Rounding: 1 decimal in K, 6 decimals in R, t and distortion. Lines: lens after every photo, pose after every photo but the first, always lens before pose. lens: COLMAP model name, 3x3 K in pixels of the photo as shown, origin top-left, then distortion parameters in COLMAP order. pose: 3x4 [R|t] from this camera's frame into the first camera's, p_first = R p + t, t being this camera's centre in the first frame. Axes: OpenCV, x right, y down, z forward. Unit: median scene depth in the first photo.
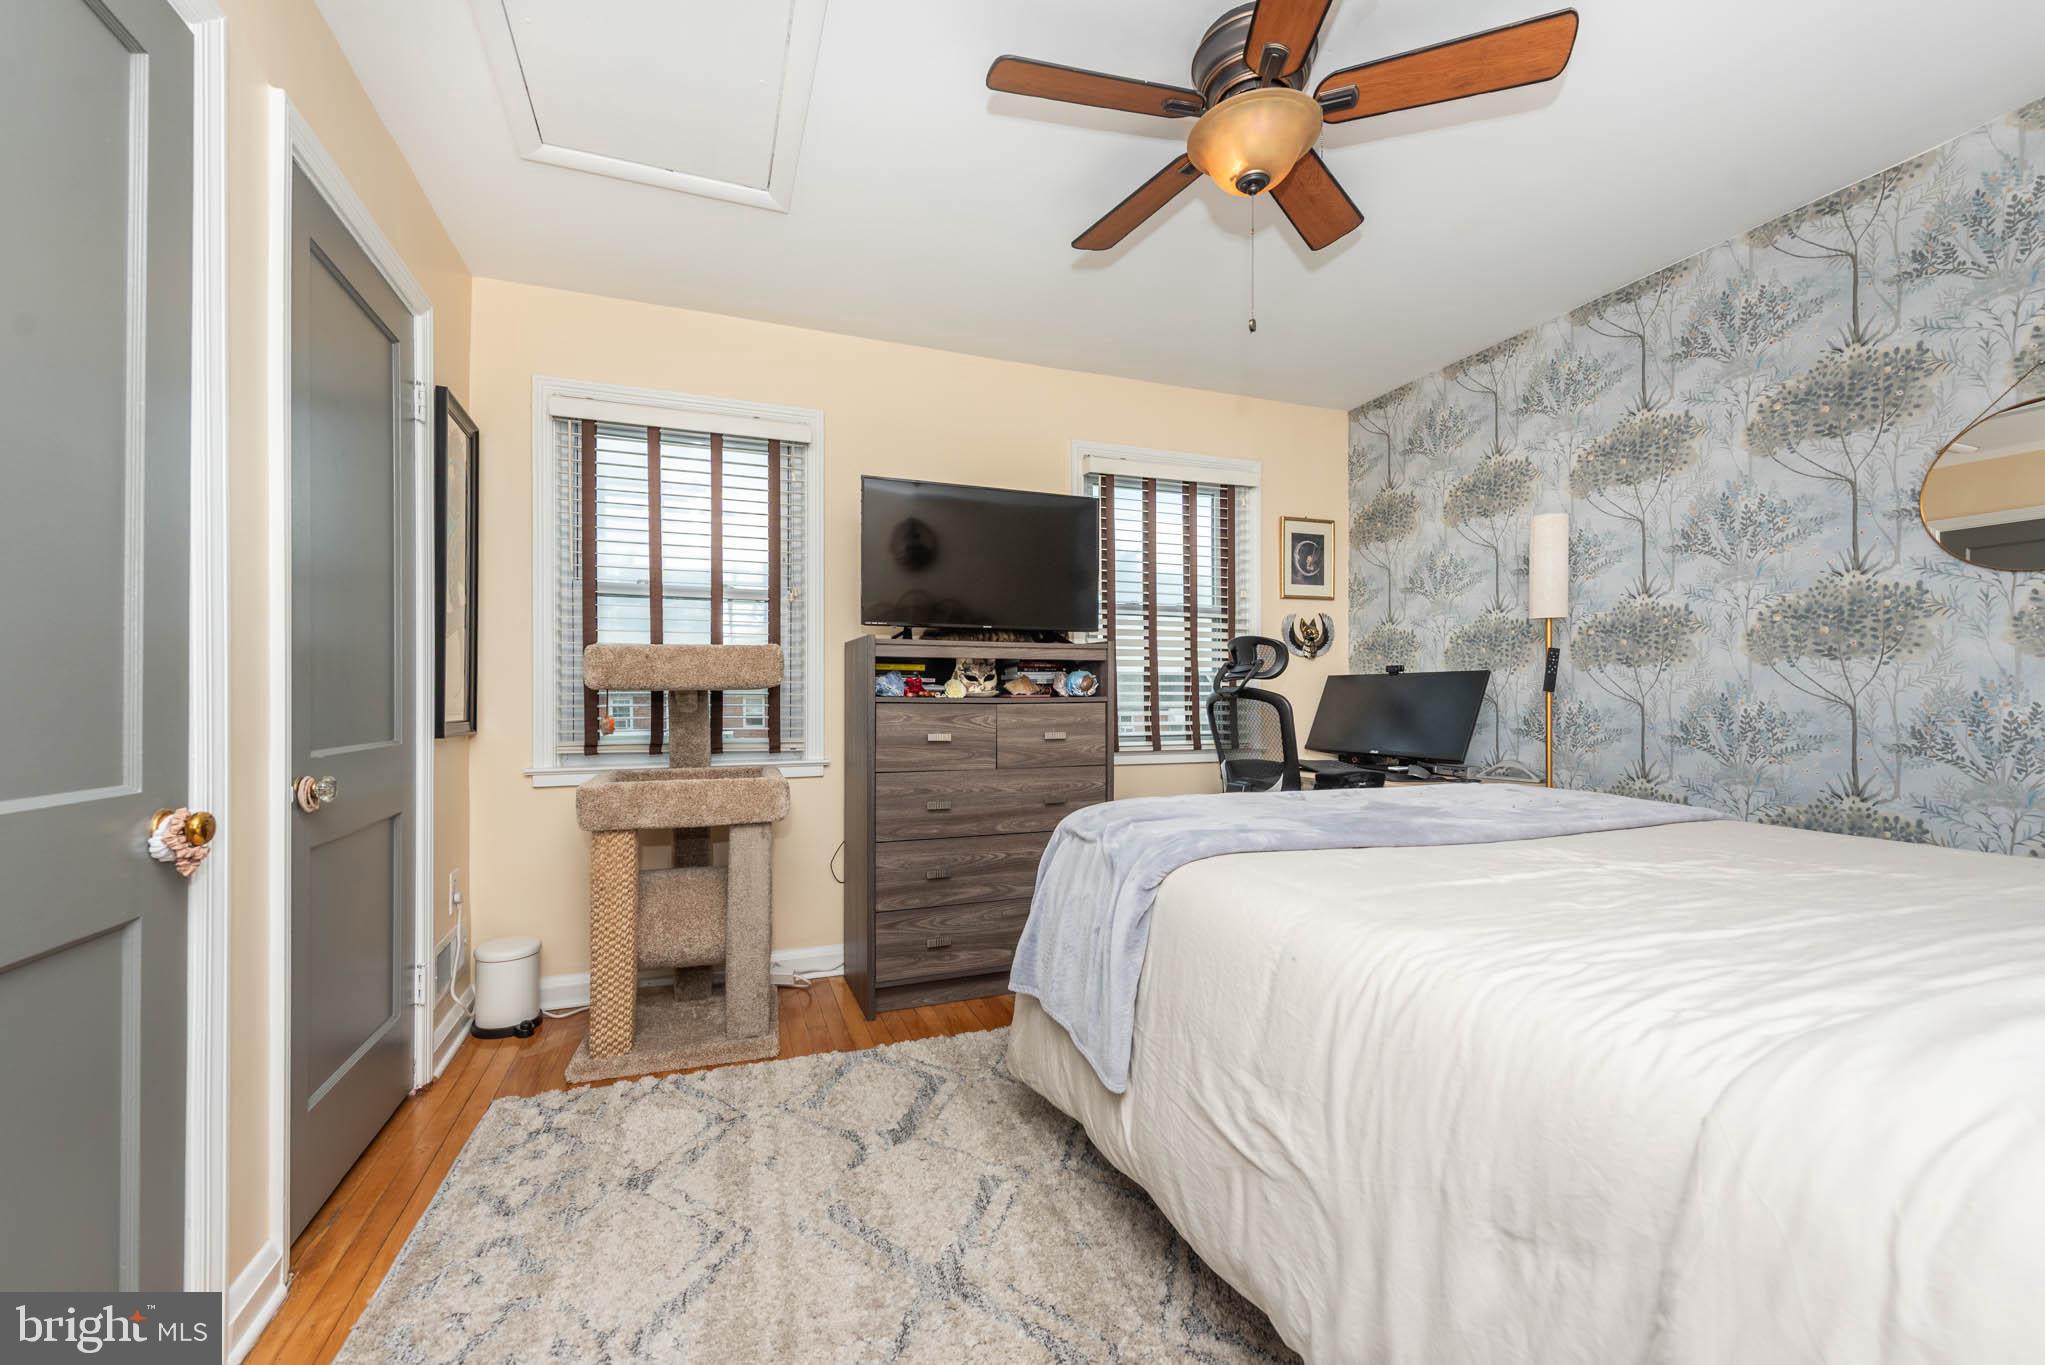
lens RADIAL K [[818.7, 0, 1020.1], [0, 818.7, 695.3], [0, 0, 1]] dist [-0.000128, -0.000055]
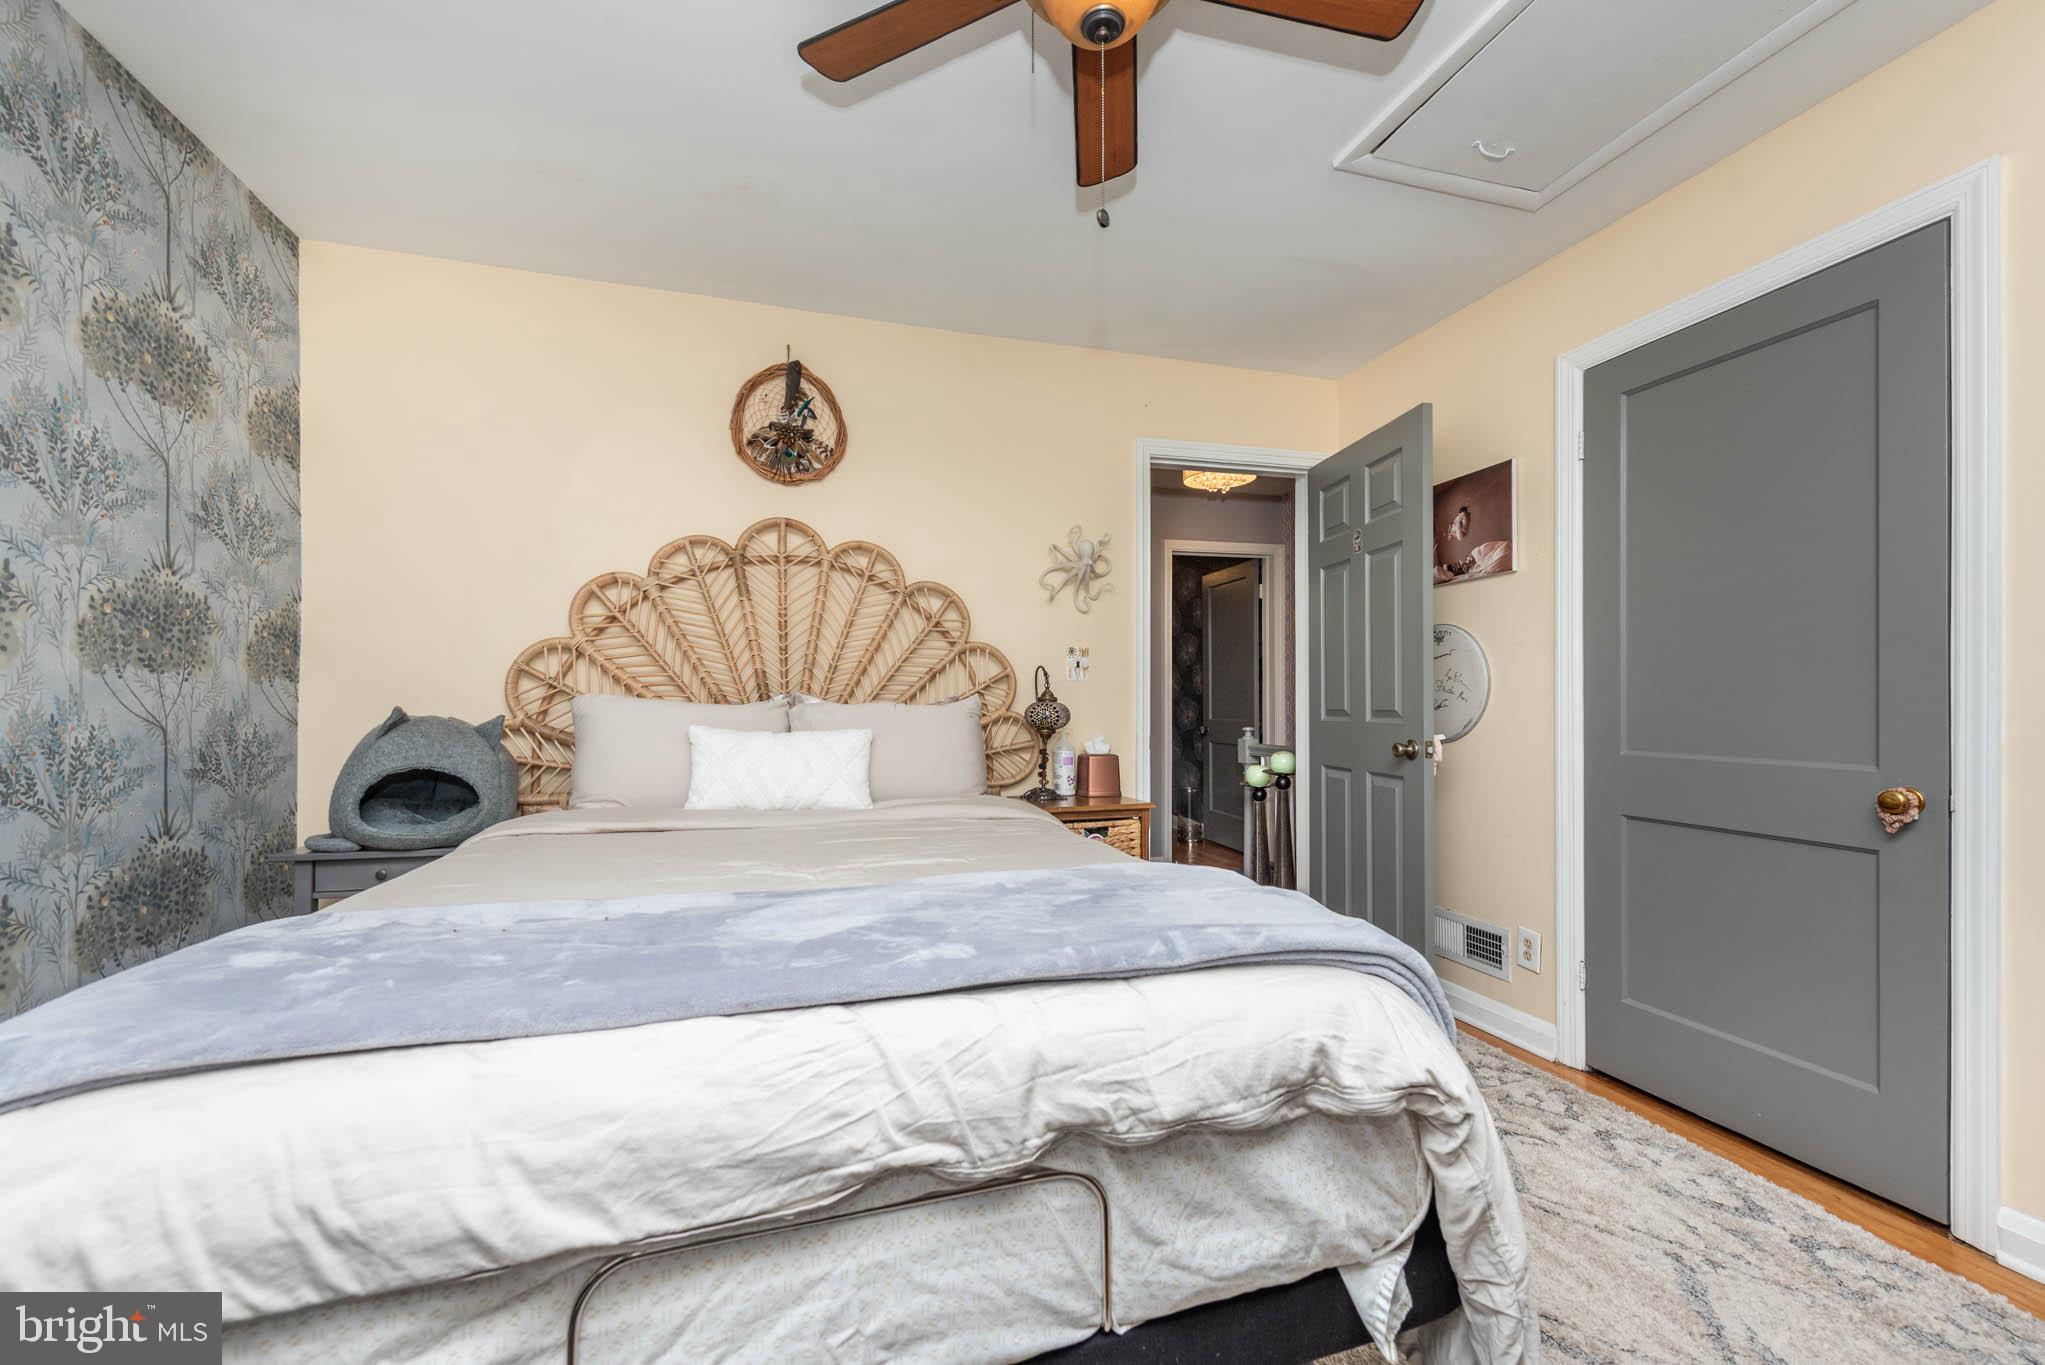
lens RADIAL K [[818.7, 0, 1020.1], [0, 818.7, 695.3], [0, 0, 1]] dist [-0.000128, -0.000055]
pose [[-0.994410, 0.016989, 0.104209, 0.055751], [0.016480, 0.999848, -0.005751, -0.001550], [-0.104291, -0.004001, -0.994539, 1.603393]]
